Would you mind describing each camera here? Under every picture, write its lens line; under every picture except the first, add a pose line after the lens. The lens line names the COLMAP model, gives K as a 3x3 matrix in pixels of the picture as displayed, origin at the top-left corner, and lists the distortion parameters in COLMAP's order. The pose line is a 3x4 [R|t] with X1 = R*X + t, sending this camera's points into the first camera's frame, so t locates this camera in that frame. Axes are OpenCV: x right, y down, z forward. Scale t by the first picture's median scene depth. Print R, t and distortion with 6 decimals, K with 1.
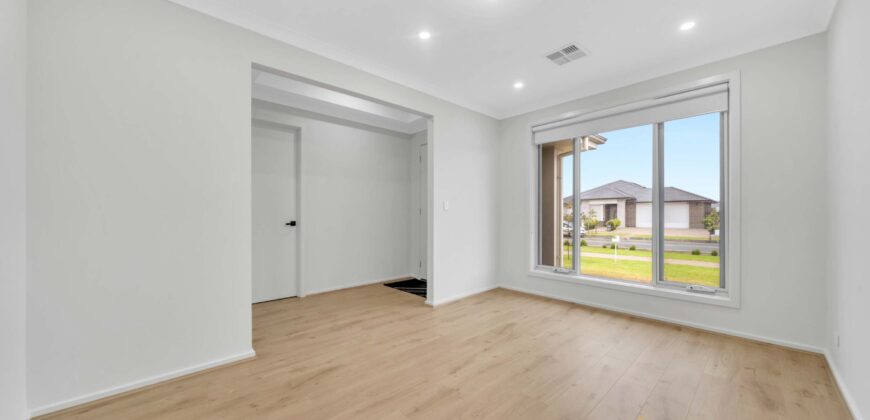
lens RADIAL K [[304.0, 0, 438.4], [0, 304.0, 213.0], [0, 0, 1]] dist [0.000232, -0.000025]
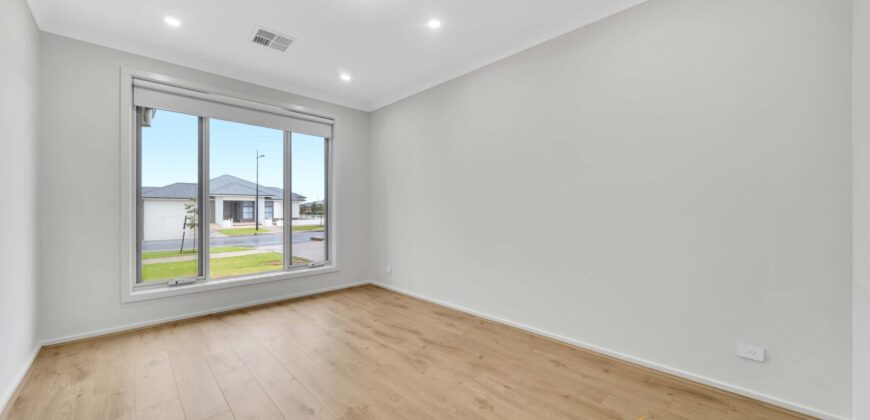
lens RADIAL K [[304.0, 0, 438.4], [0, 304.0, 213.0], [0, 0, 1]] dist [0.000232, -0.000025]
pose [[-0.008987, -0.011665, 0.999892, -0.450337], [-0.001325, 0.999931, 0.011654, 0.004266], [-0.999959, -0.001220, -0.009001, 0.422014]]
